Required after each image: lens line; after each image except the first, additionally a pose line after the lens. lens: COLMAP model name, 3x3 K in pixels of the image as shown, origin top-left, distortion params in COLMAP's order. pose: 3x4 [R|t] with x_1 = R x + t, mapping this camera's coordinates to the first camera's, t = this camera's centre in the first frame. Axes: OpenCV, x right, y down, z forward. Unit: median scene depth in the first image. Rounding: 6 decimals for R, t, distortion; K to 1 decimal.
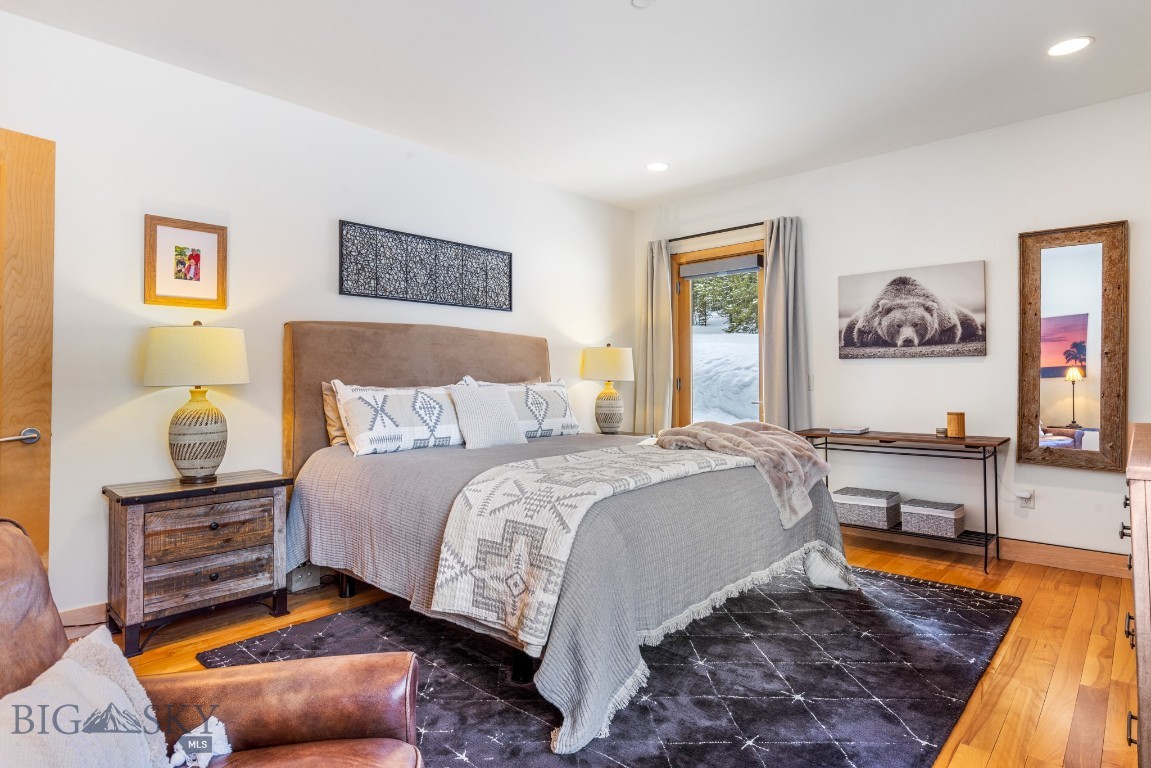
lens RADIAL K [[641.3, 0, 575.5], [0, 641.3, 384.0], [0, 0, 1]] dist [-0.002474, -0.000726]
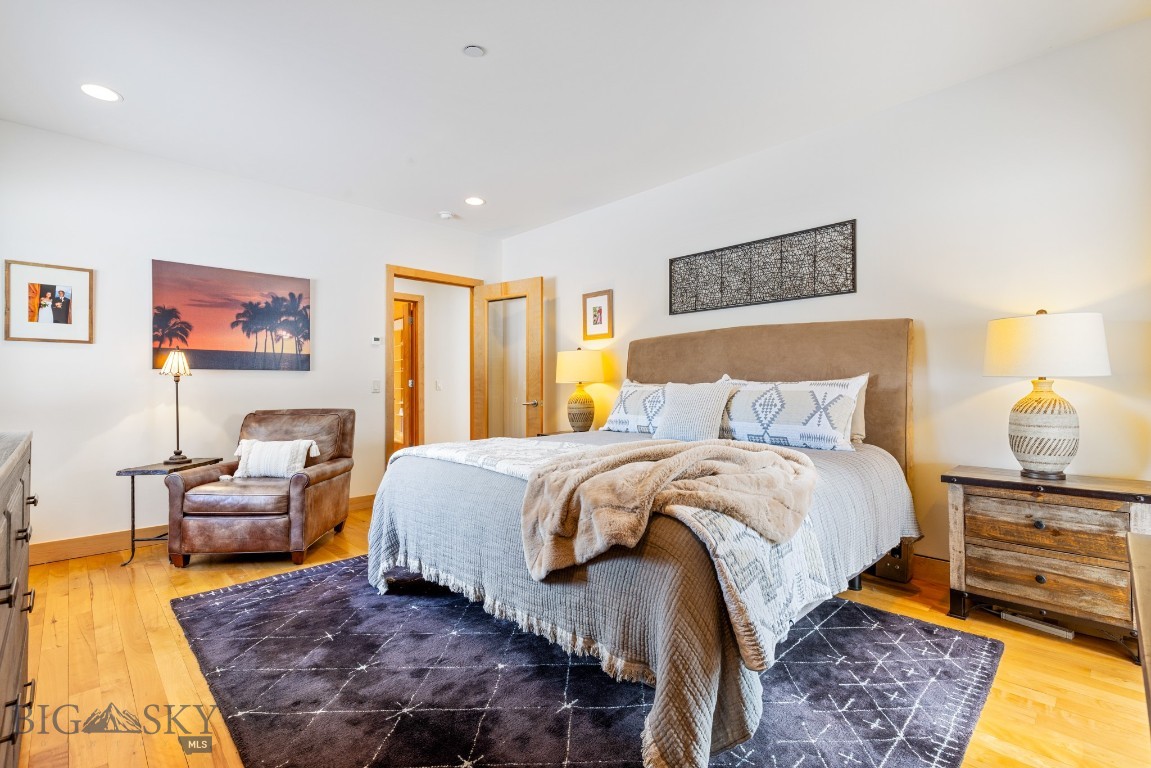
lens RADIAL K [[522.8, 0, 573.2], [0, 522.8, 391.9], [0, 0, 1]] dist [0.004405, 0.000285]
pose [[-0.076565, 0.023147, -0.996796, 0.719139], [0.003303, 0.999731, 0.022962, -0.004323], [0.997059, -0.001534, -0.076621, 0.851063]]
